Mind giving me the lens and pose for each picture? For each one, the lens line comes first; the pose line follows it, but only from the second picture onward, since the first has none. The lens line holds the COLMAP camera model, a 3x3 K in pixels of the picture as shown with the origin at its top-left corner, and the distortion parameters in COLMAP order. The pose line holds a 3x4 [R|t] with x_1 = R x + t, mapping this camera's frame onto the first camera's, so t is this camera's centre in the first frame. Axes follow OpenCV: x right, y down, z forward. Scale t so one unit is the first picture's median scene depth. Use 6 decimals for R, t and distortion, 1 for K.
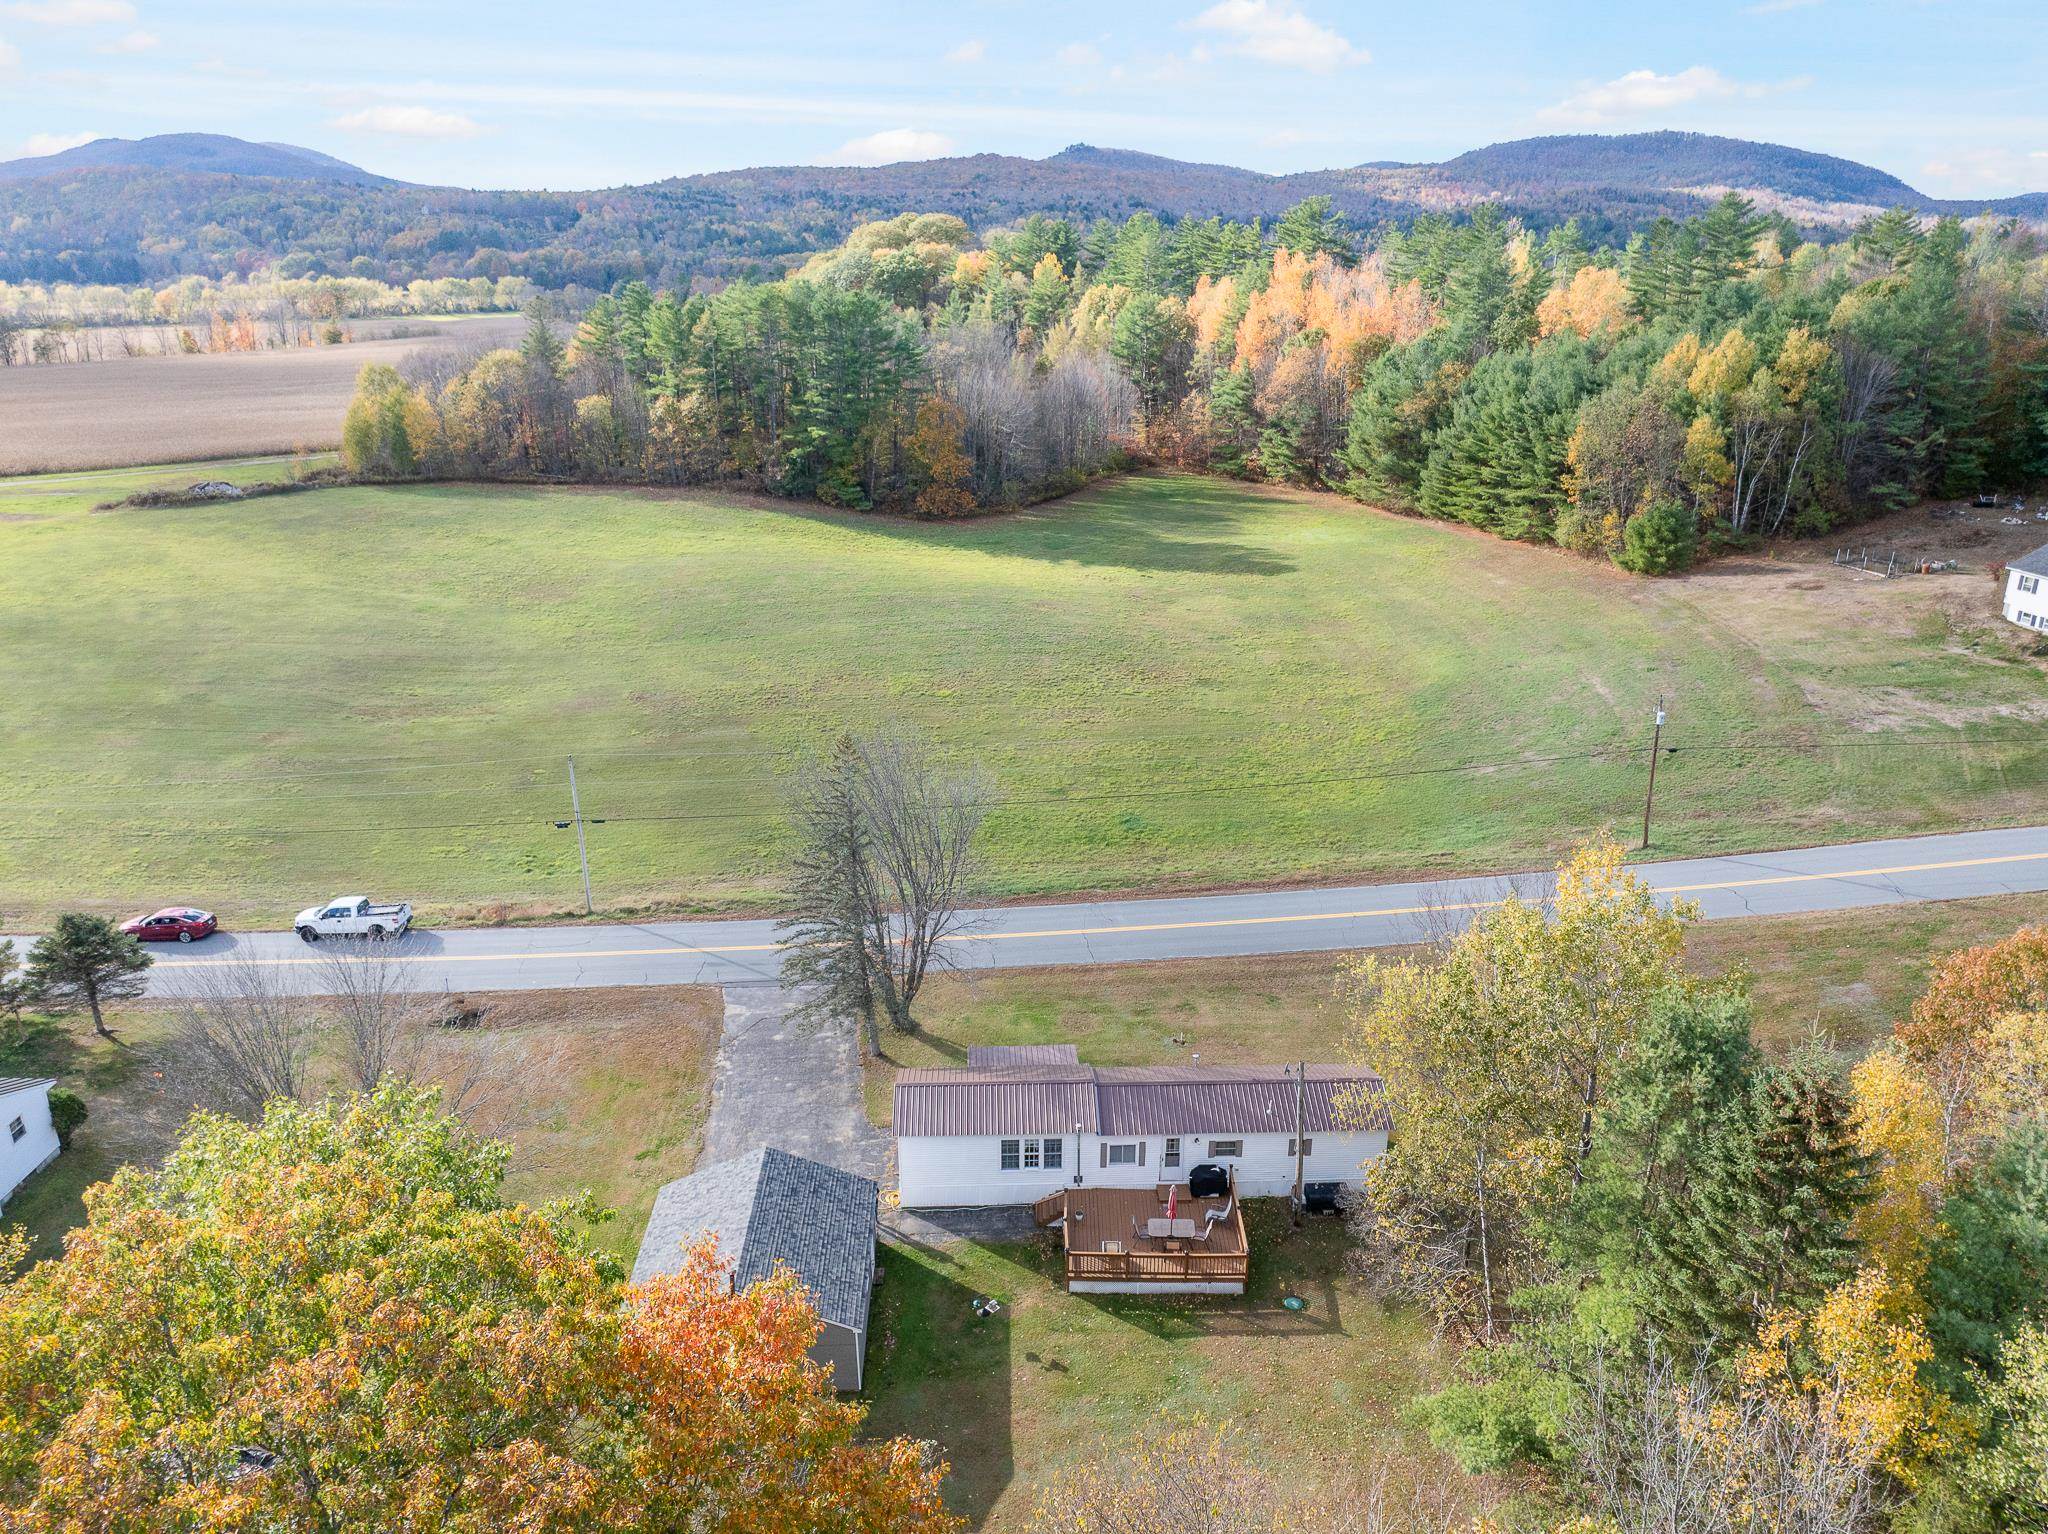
lens RADIAL K [[1441.2, 0, 1028.0], [0, 1441.2, 745.9], [0, 0, 1]] dist [-0.042981, 0.010982]
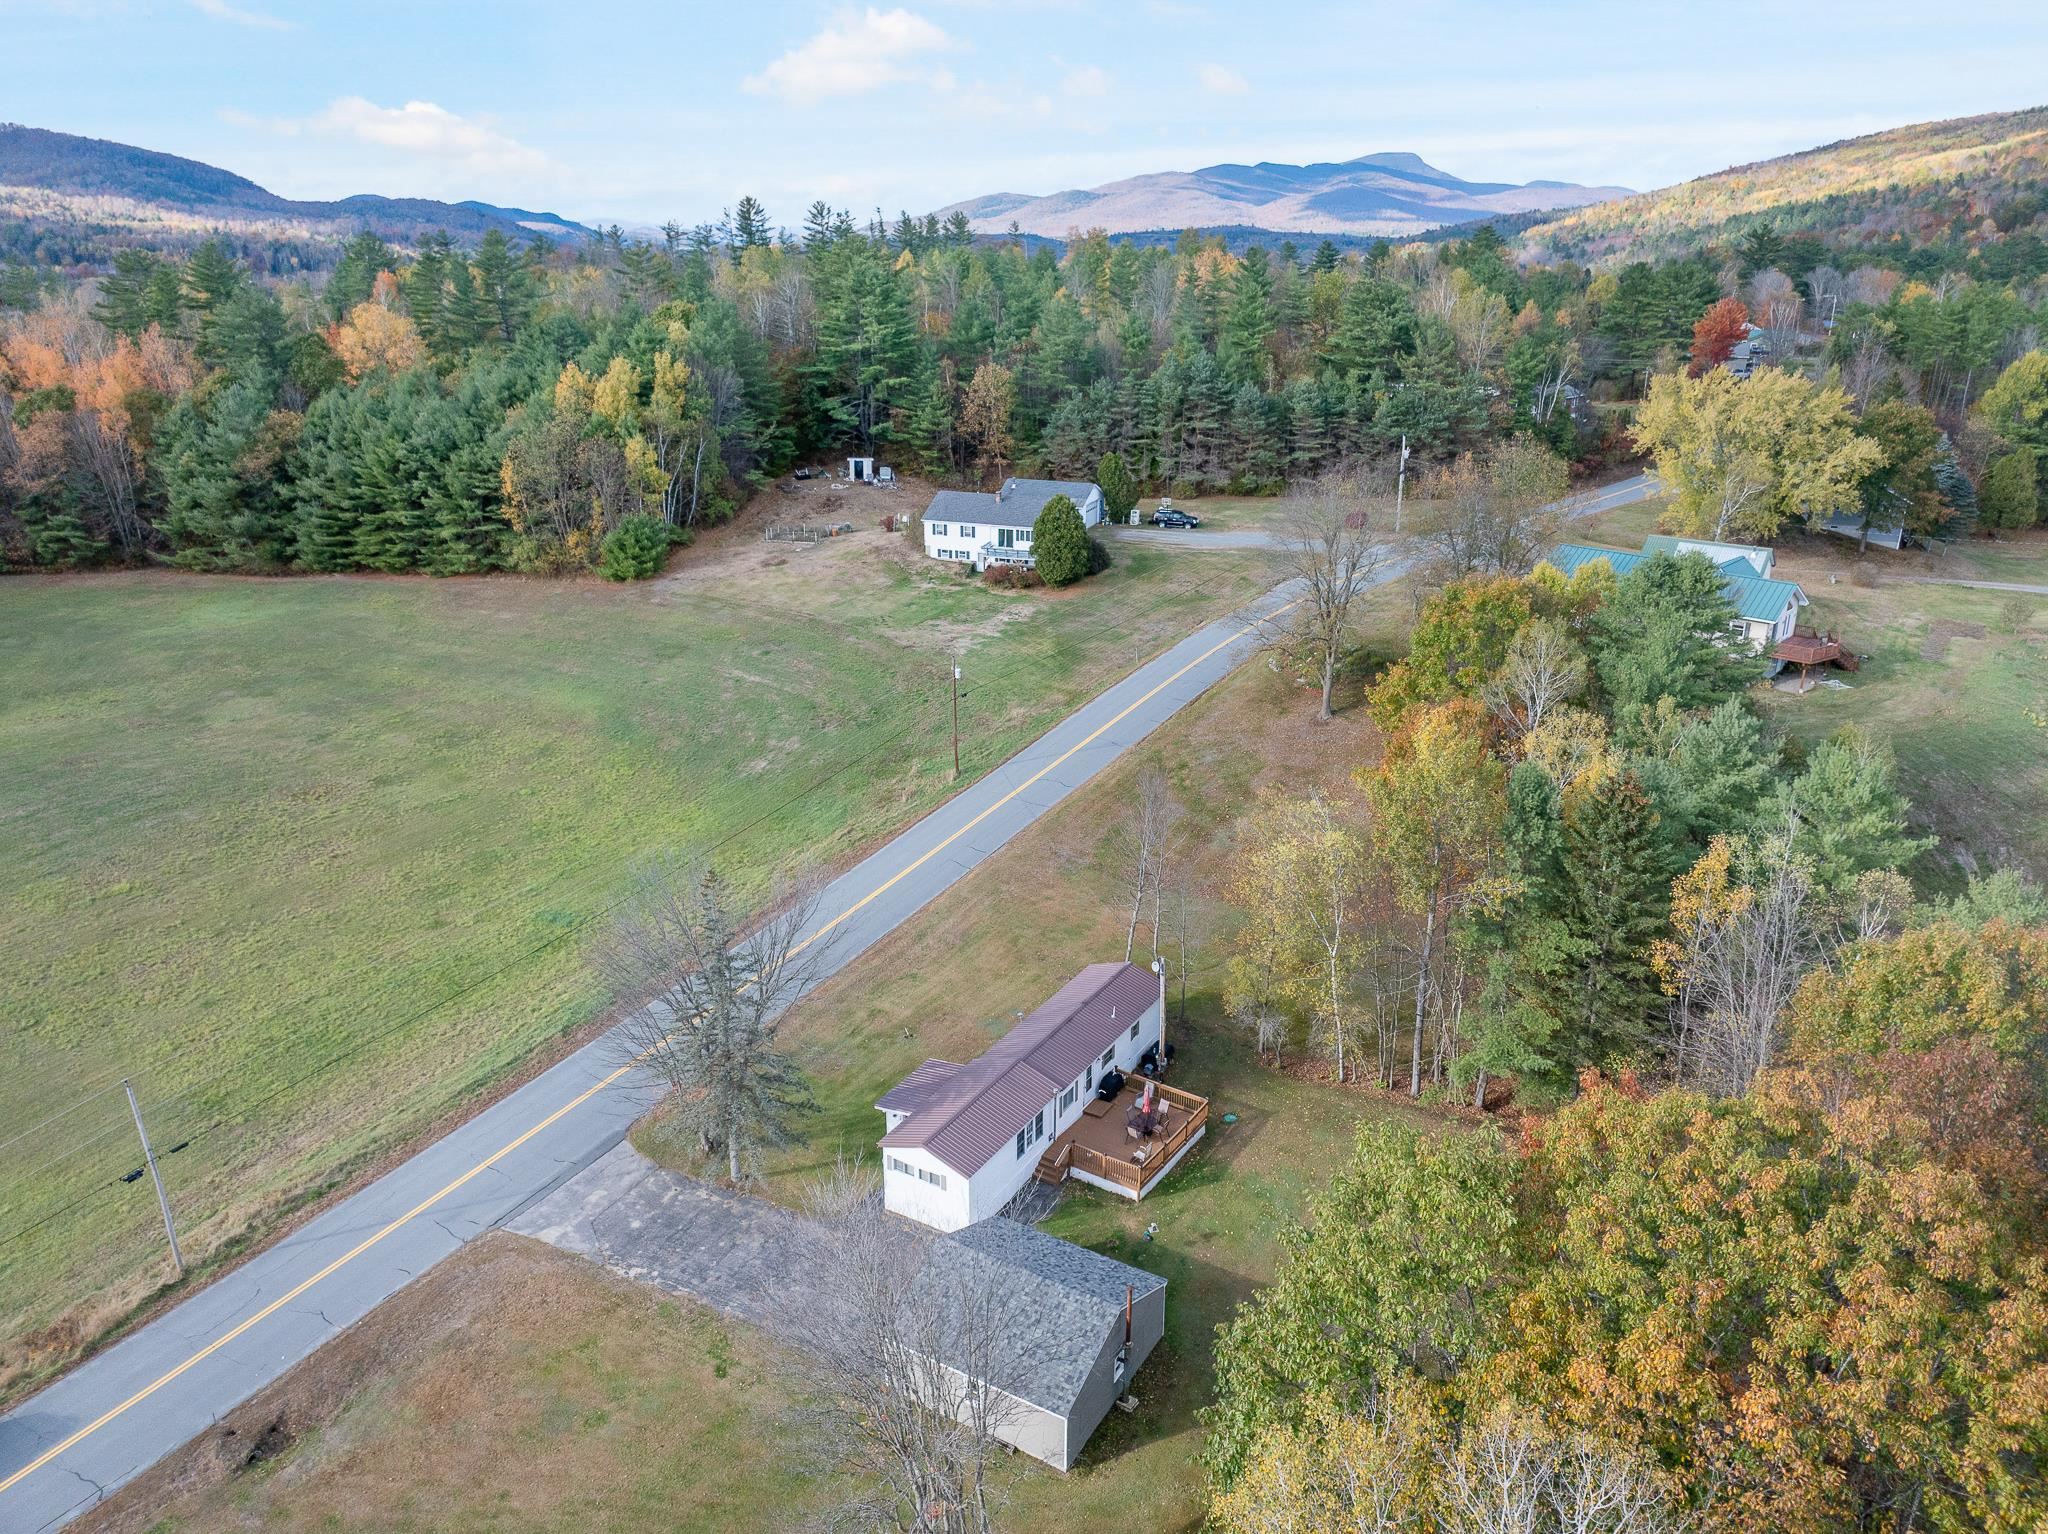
lens RADIAL K [[1441.2, 0, 1028.4], [0, 1441.2, 762.8], [0, 0, 1]] dist [-0.042981, 0.010982]
pose [[0.538918, -0.286464, 0.792152, -0.322543], [0.277413, 0.948296, 0.154200, -0.070073], [-0.795367, 0.136652, 0.590523, 0.105904]]
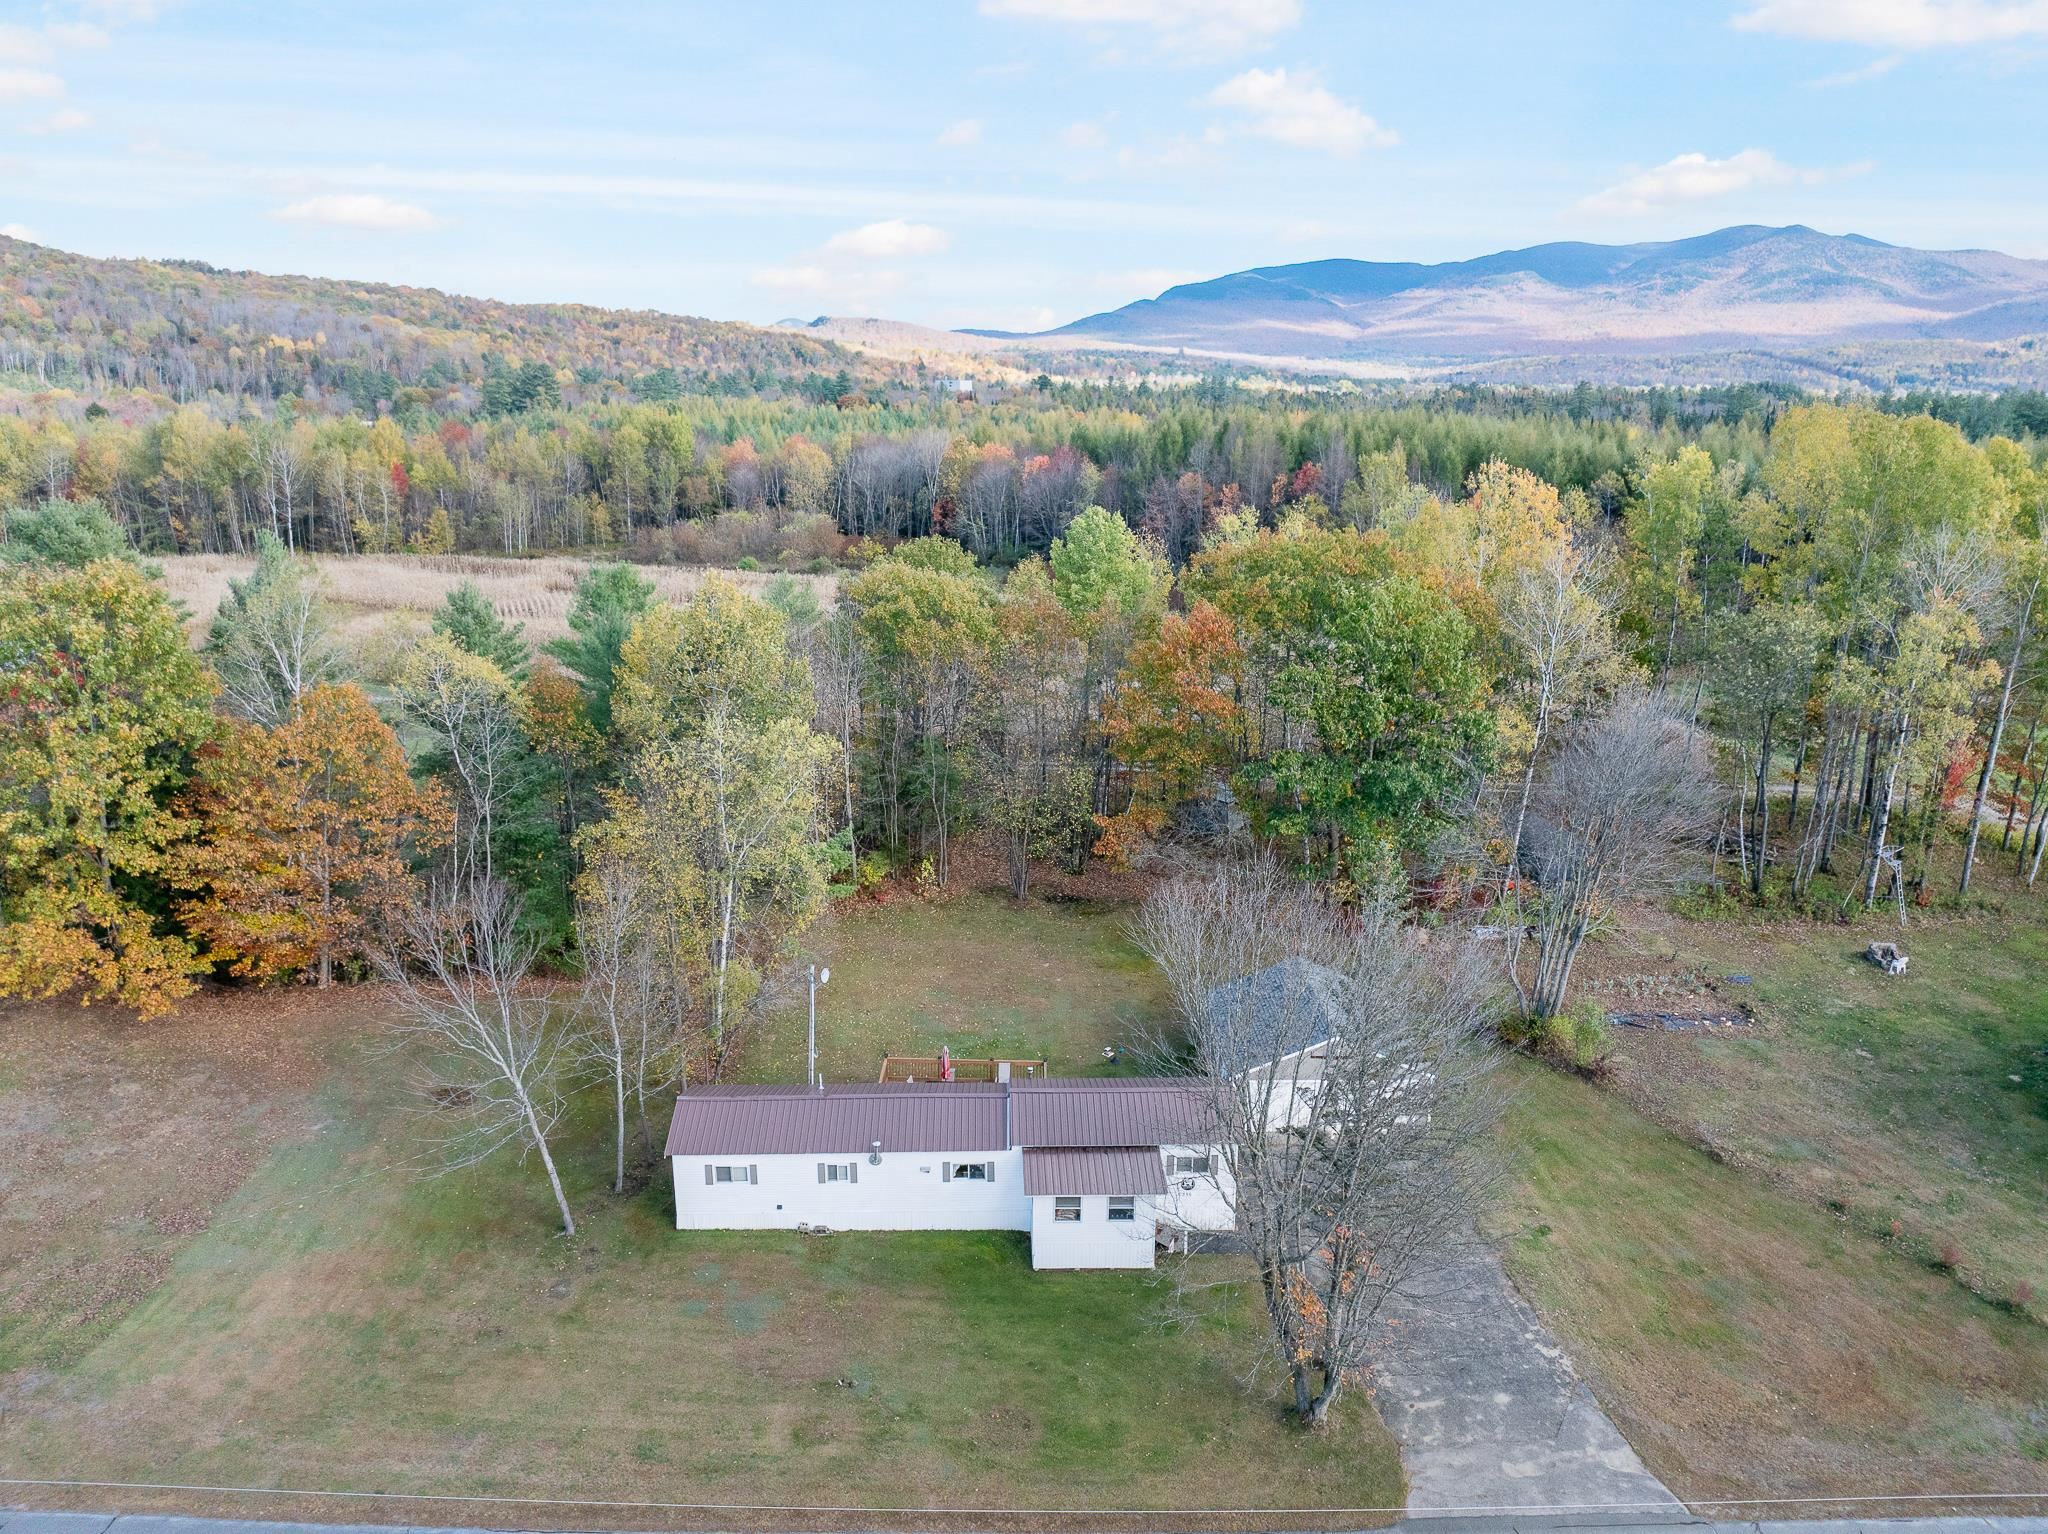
lens RADIAL K [[1441.2, 0, 1032.6], [0, 1441.2, 760.2], [0, 0, 1]] dist [-0.042981, 0.010982]
pose [[-0.999948, -0.006095, 0.008184, 0.010407], [-0.000419, 0.825862, 0.563872, -0.172140], [-0.010195, 0.563840, -0.825821, 0.641870]]
